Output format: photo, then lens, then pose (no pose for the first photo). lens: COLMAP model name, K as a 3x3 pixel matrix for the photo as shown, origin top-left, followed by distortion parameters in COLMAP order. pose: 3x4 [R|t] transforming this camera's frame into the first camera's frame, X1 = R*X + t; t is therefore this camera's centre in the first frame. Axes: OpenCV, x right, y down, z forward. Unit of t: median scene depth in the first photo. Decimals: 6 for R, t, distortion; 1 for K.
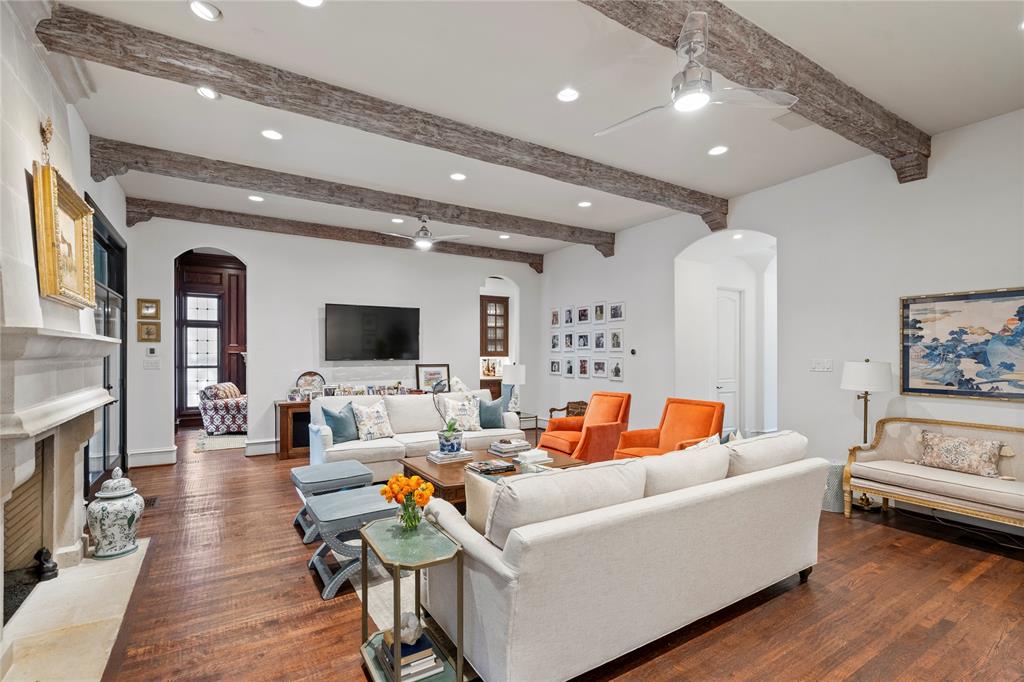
lens RADIAL K [[472.5, 0, 511.5], [0, 472.5, 350.6], [0, 0, 1]] dist [0.001286, -0.000371]
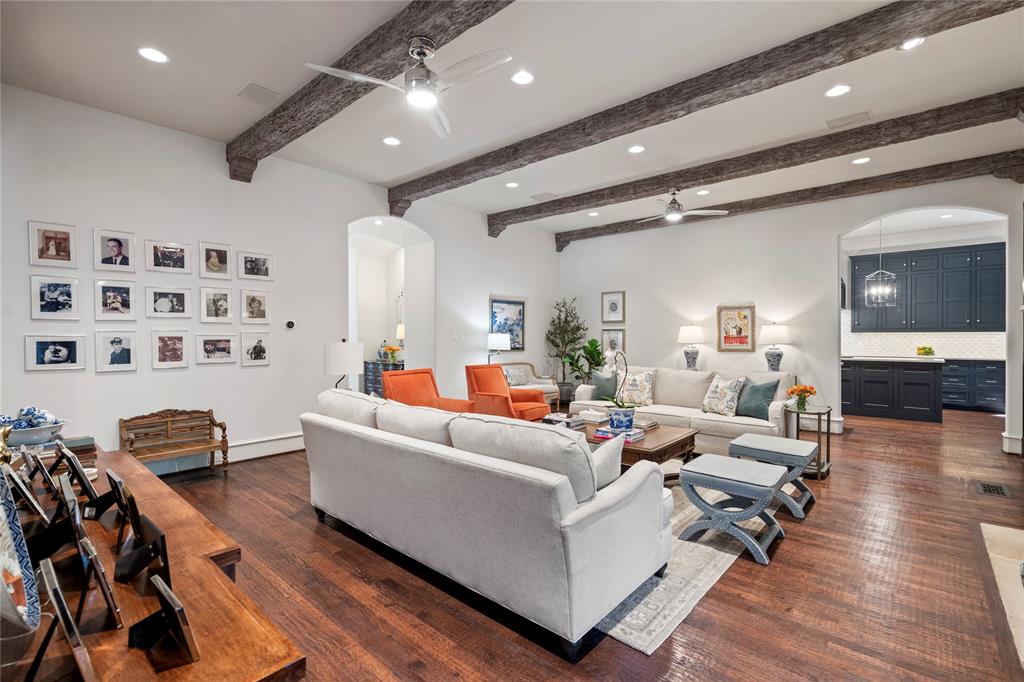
lens RADIAL K [[472.5, 0, 512.3], [0, 472.5, 341.6], [0, 0, 1]] dist [0.001286, -0.000371]
pose [[-0.280725, -0.011644, 0.959718, -0.552499], [-0.005080, 0.999930, 0.010646, 0.019298], [-0.959775, -0.001887, -0.280765, 0.832419]]
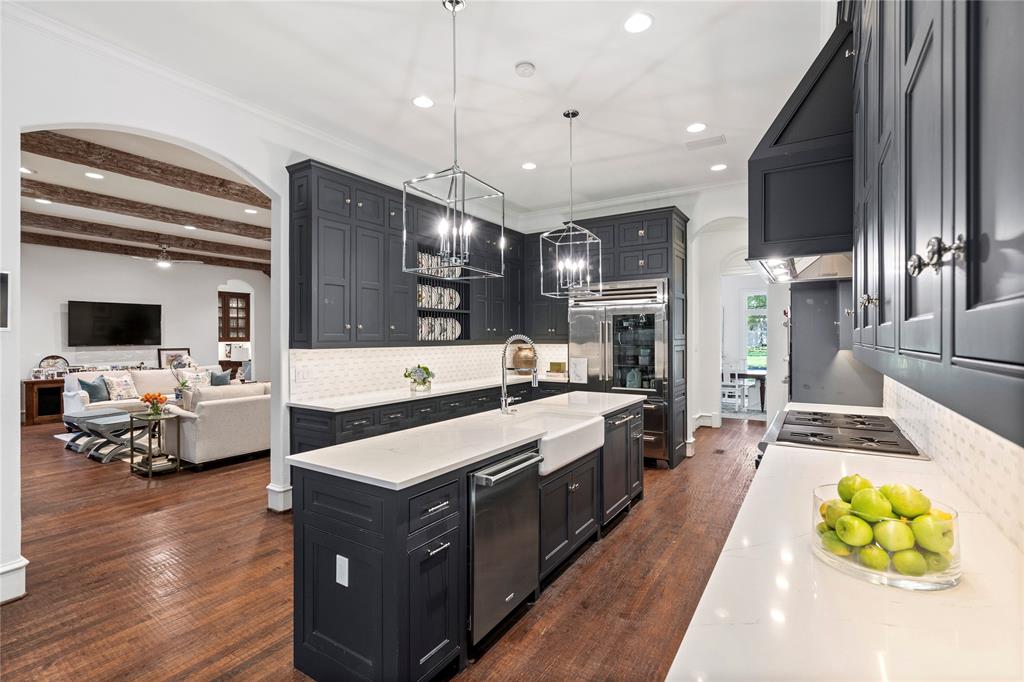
lens RADIAL K [[472.5, 0, 513.2], [0, 472.5, 336.5], [0, 0, 1]] dist [0.001286, -0.000371]
pose [[0.902482, -0.004074, 0.430707, 0.104043], [0.001386, 0.999978, 0.006554, -0.009695], [-0.430724, -0.005318, 0.902468, -0.515018]]
